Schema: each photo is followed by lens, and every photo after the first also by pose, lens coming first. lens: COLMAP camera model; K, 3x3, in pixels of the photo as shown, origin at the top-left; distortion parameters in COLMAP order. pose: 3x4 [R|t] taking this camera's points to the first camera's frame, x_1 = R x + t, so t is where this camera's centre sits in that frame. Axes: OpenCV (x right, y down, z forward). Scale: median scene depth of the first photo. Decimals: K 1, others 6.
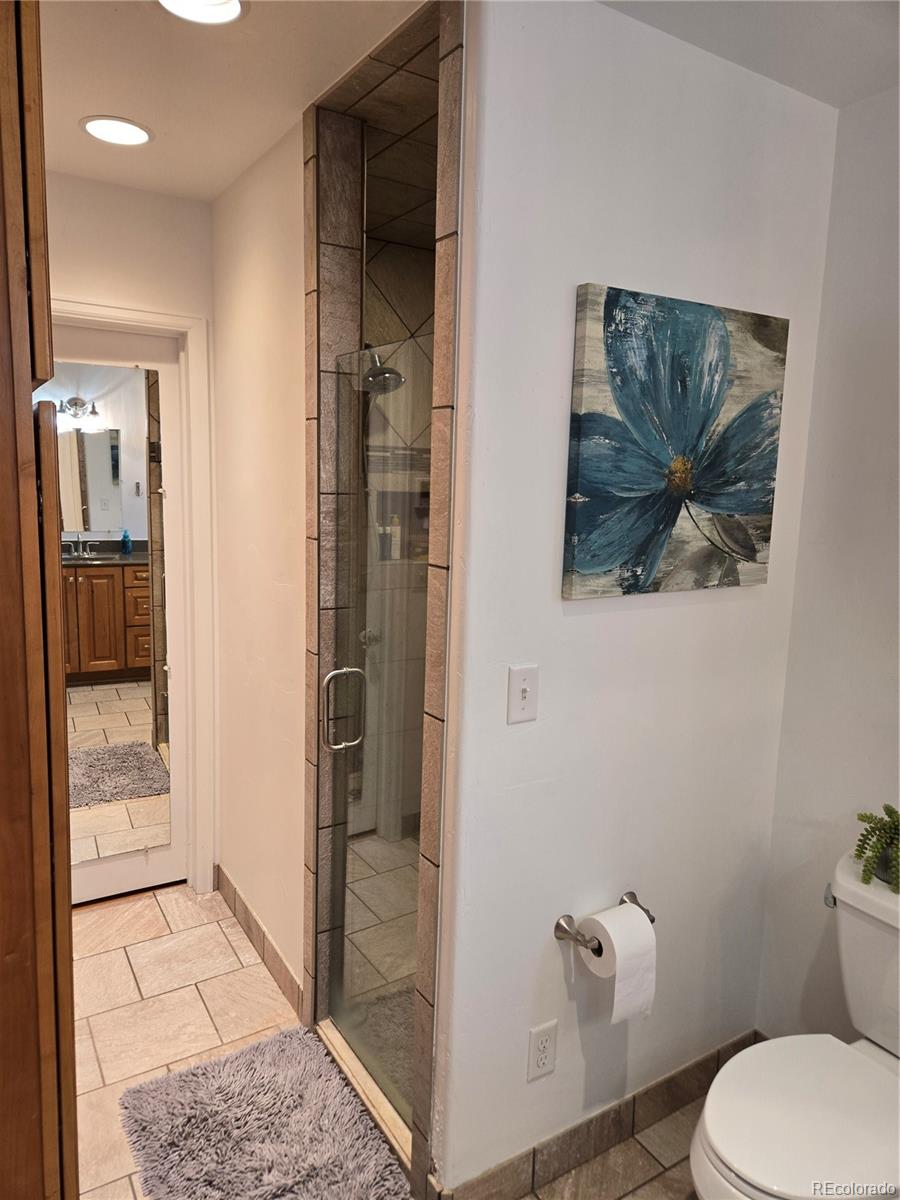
lens RADIAL K [[804.7, 0, 446.2], [0, 804.7, 597.9], [0, 0, 1]] dist [0.036133, -0.003918]
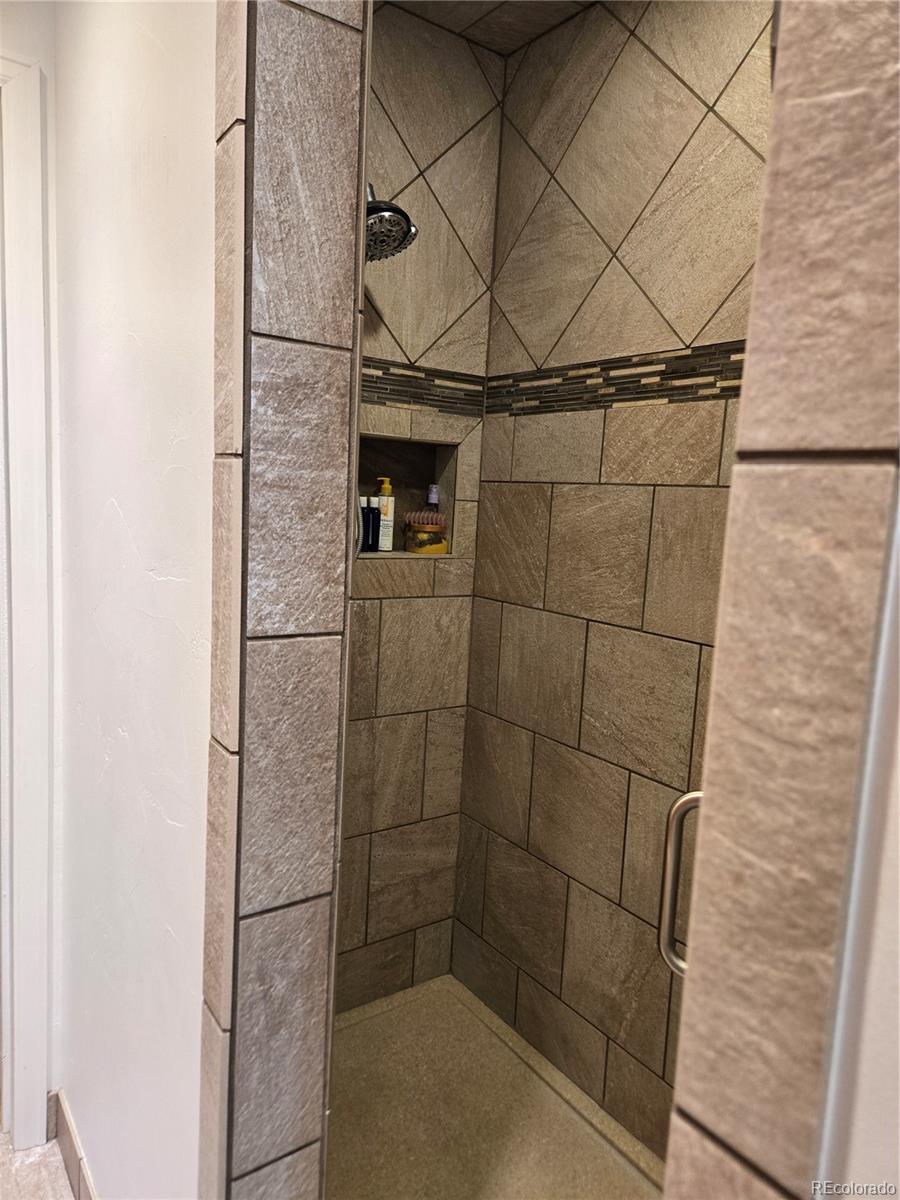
lens RADIAL K [[804.7, 0, 455.6], [0, 804.7, 600.0], [0, 0, 1]] dist [0.036133, -0.003918]
pose [[0.997122, 0.016613, 0.073975, -0.084029], [-0.015089, 0.999663, -0.021116, 0.002374], [-0.074300, 0.019940, 0.997037, 0.597133]]
